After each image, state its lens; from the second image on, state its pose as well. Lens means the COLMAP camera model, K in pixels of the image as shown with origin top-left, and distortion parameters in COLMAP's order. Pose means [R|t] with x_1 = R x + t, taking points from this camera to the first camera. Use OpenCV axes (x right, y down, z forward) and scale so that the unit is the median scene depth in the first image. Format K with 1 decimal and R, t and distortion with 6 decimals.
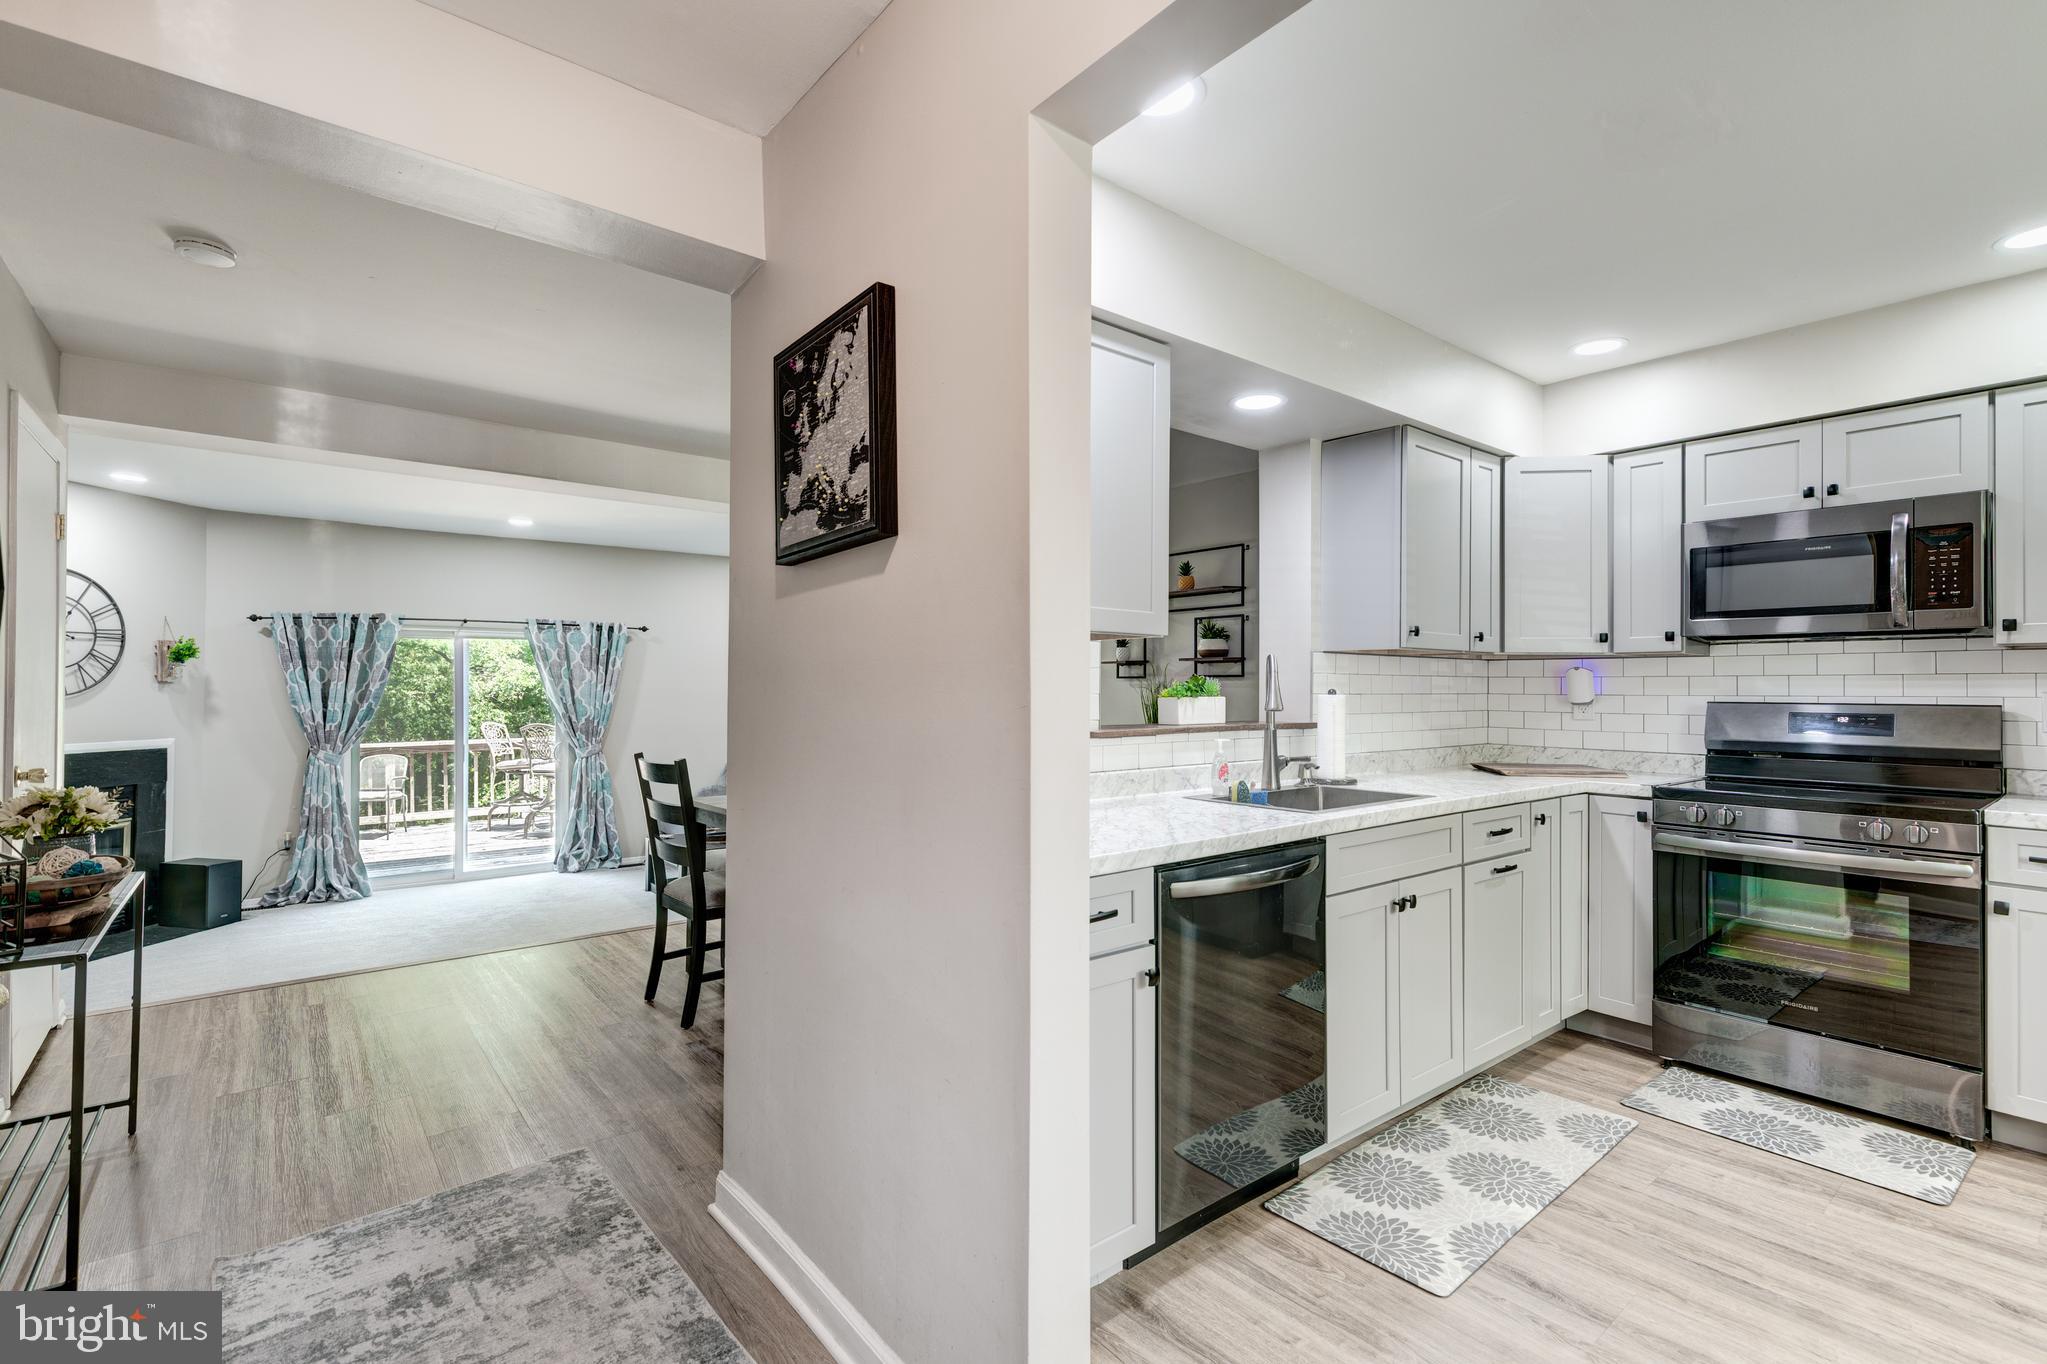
lens RADIAL K [[937.3, 0, 1023.4], [0, 937.3, 678.2], [0, 0, 1]] dist [0.012372, -0.002375]
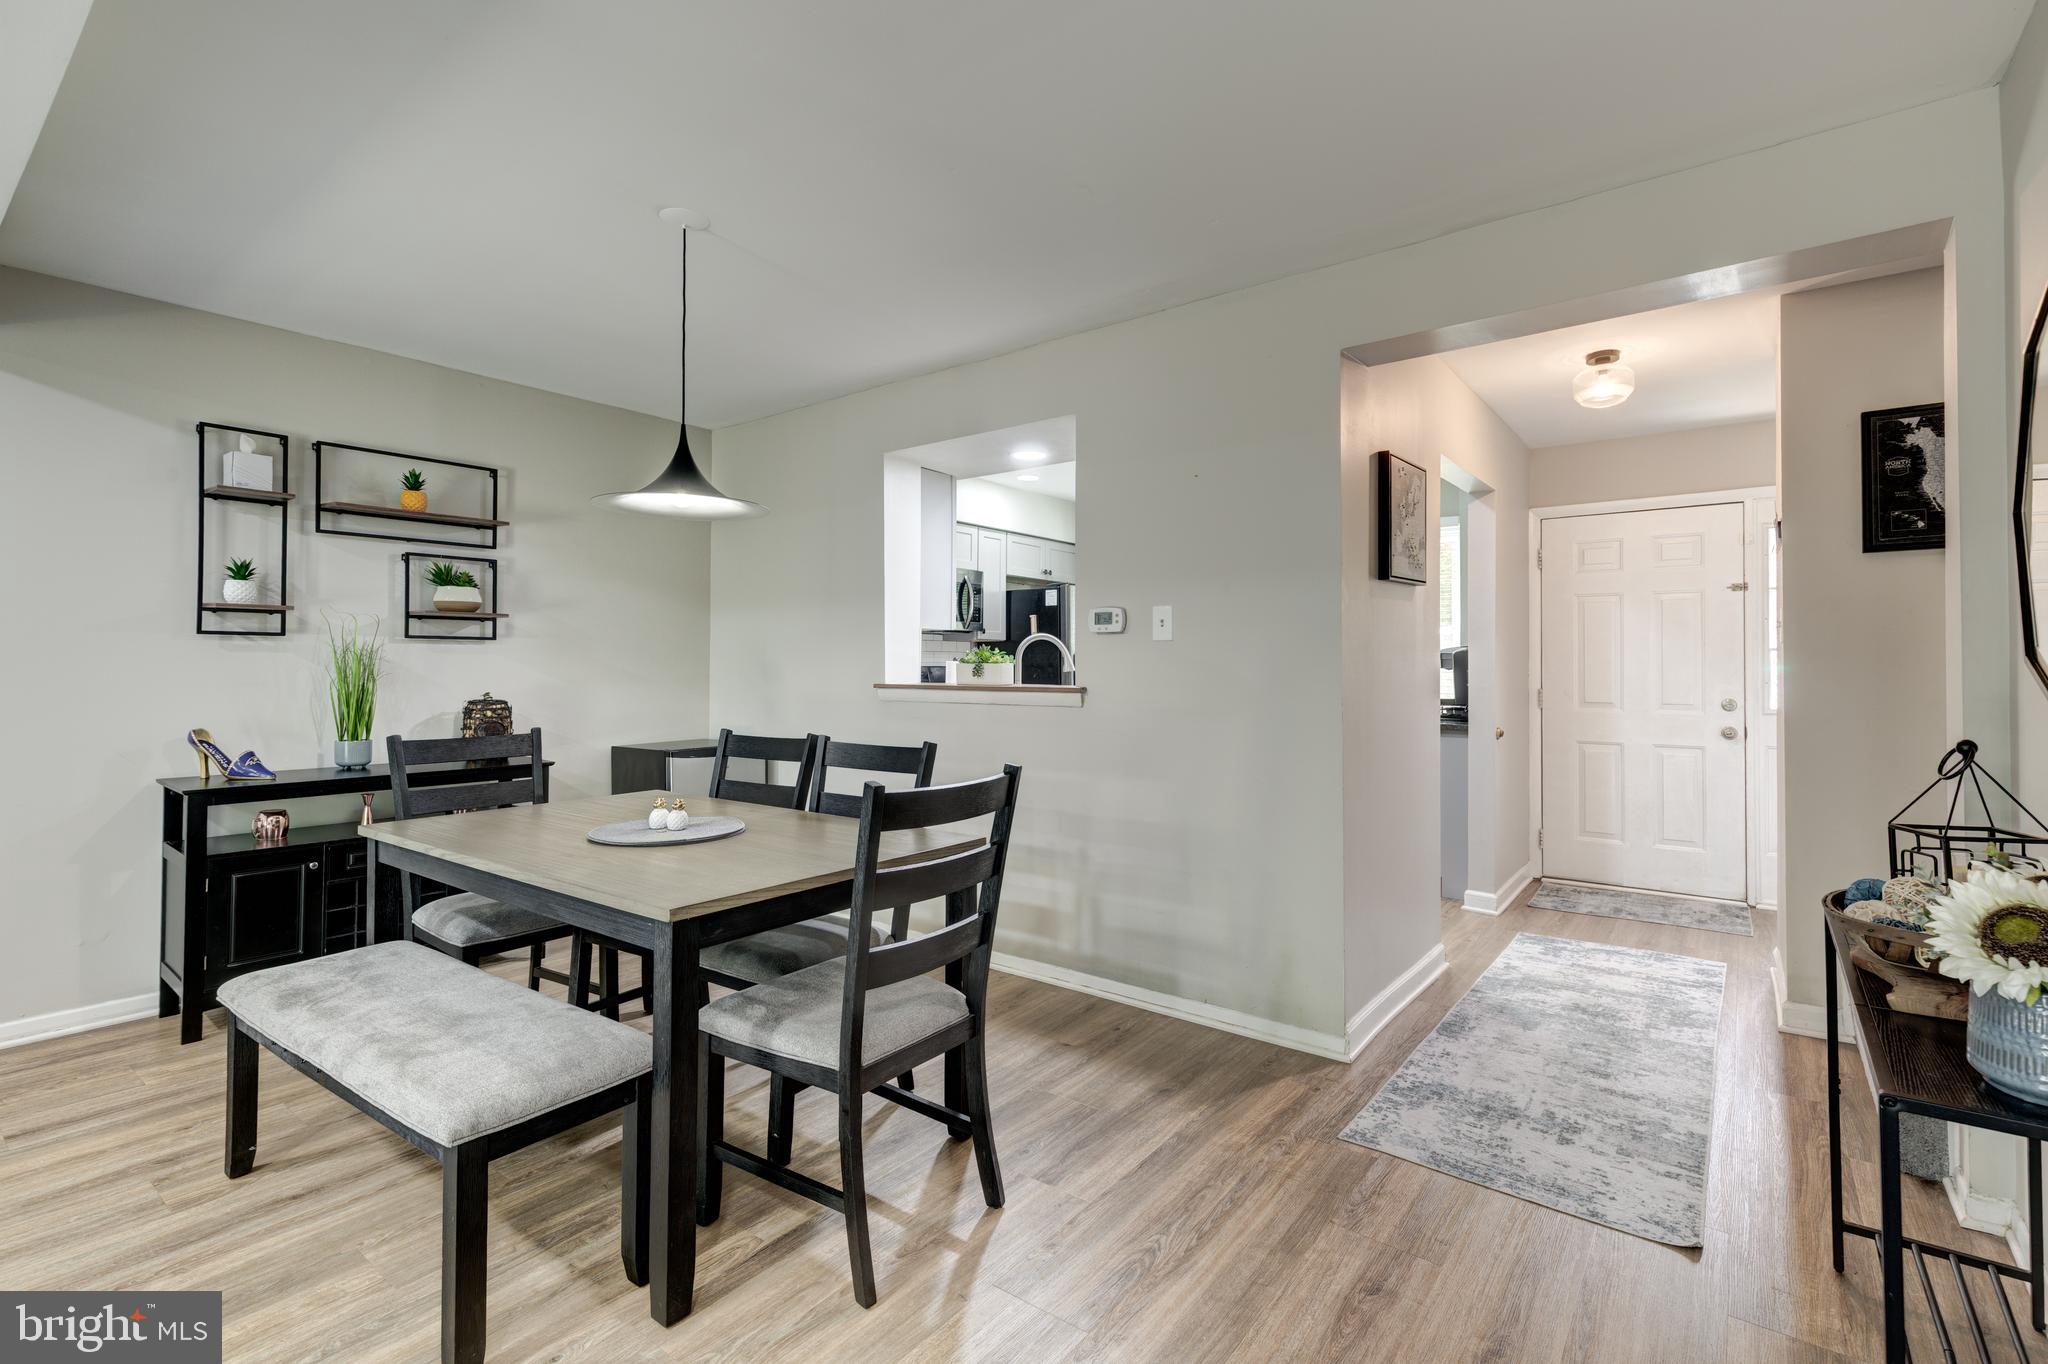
lens RADIAL K [[937.7, 0, 1037.0], [0, 937.7, 652.9], [0, 0, 1]] dist [0.012372, -0.002375]
pose [[-0.221399, 0.007619, 0.975153, -0.917274], [-0.015161, 0.999822, -0.011254, 0.017773], [-0.975065, -0.017275, -0.221244, 1.048309]]
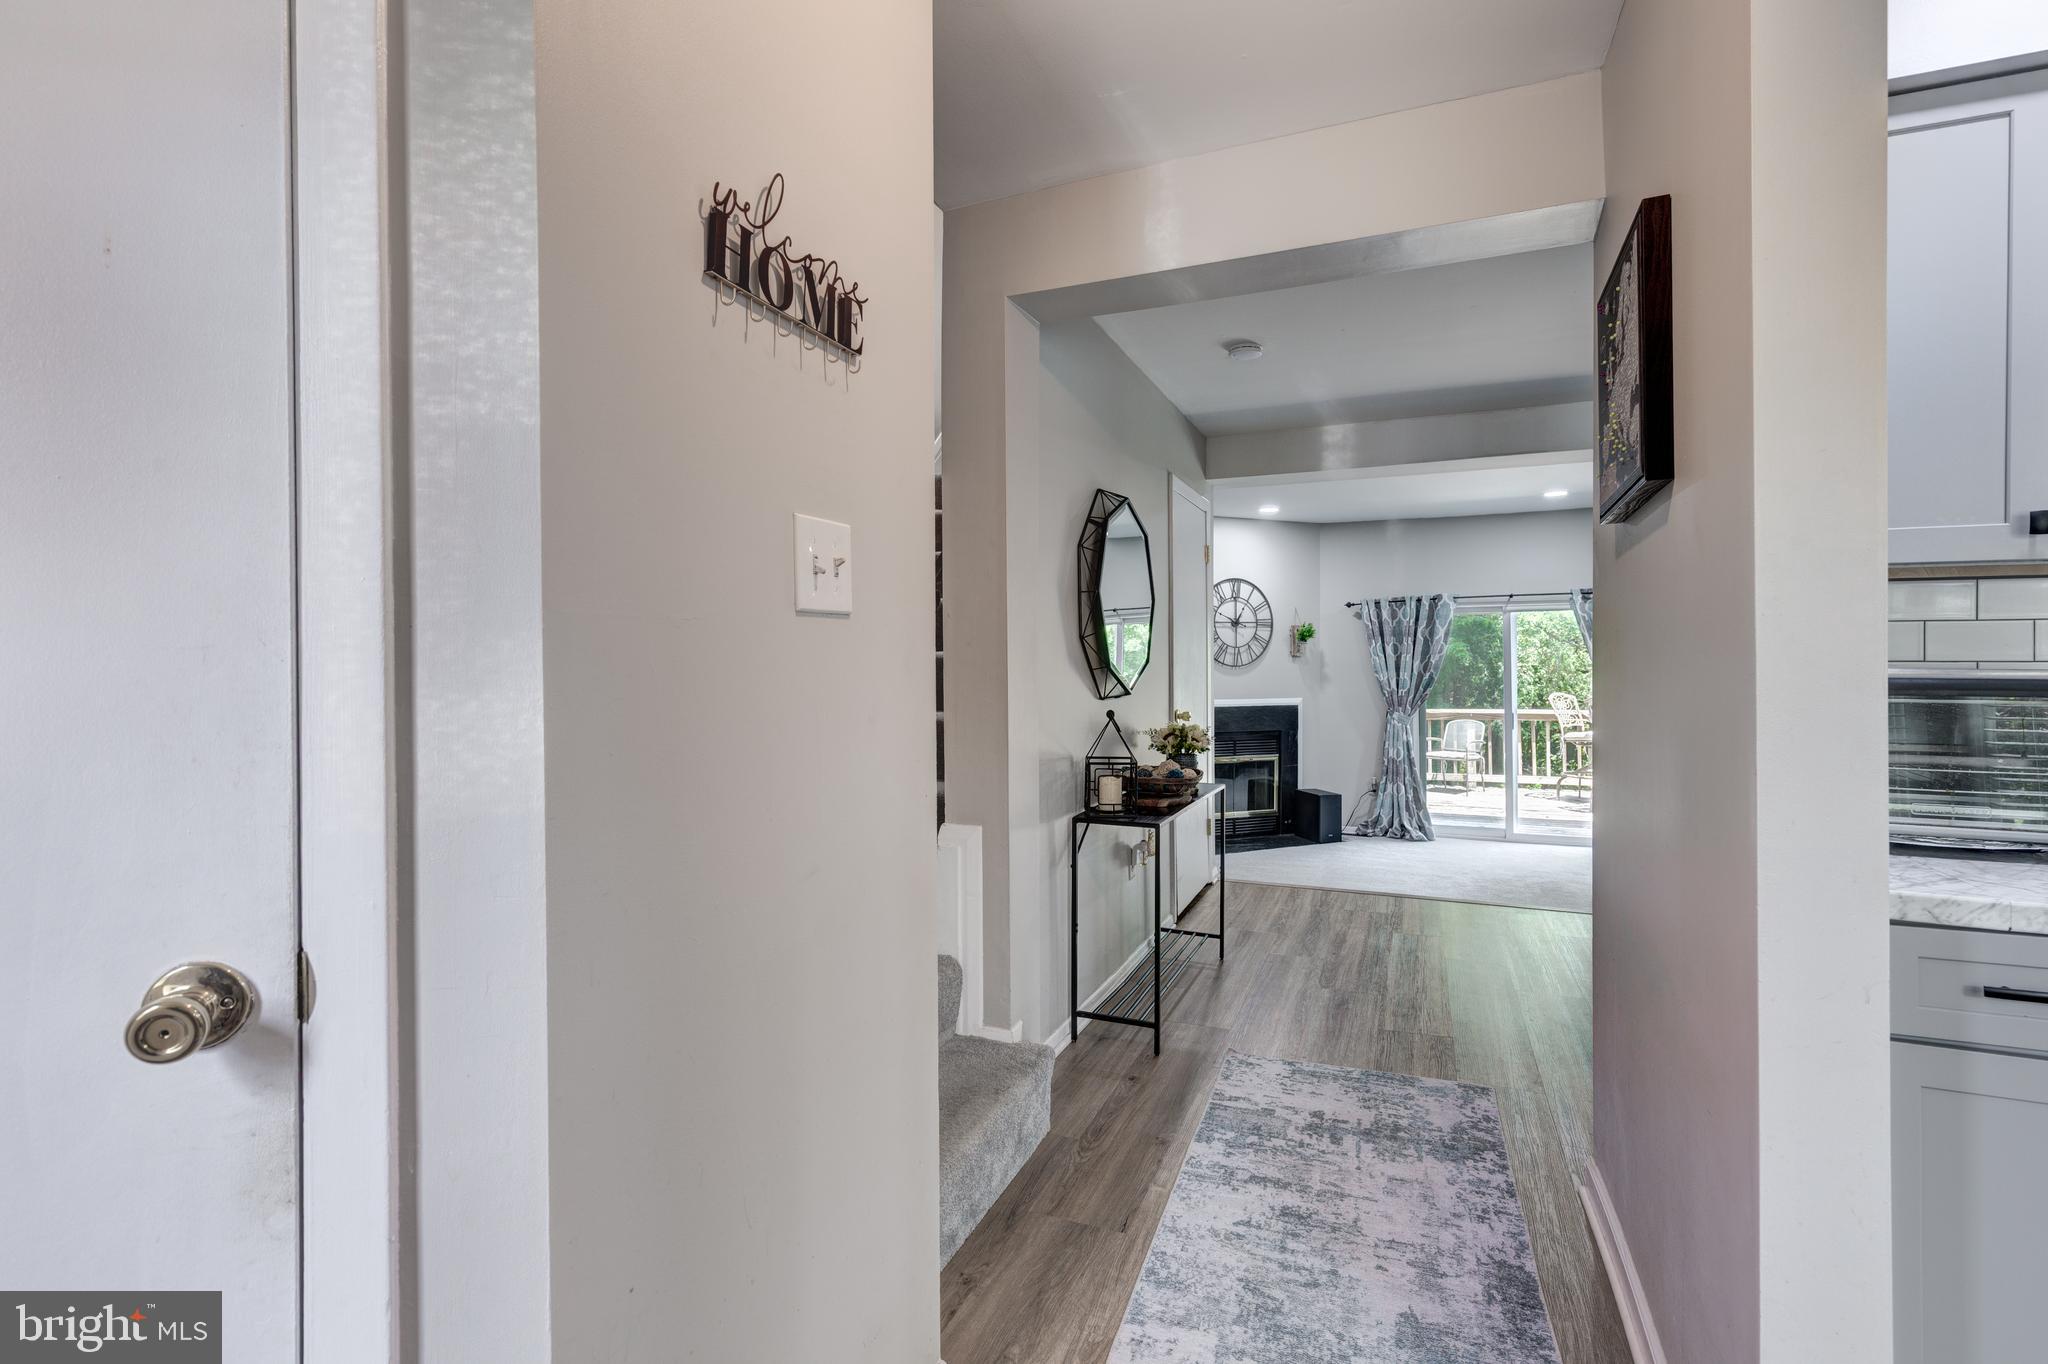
lens RADIAL K [[937.7, 0, 1017.7], [0, 937.7, 673.2], [0, 0, 1]] dist [0.012372, -0.002375]
pose [[0.472395, 0.006758, -0.881361, 0.152399], [0.014643, 0.999772, 0.015515, 0.002443], [0.881265, -0.020235, 0.472189, 0.020168]]
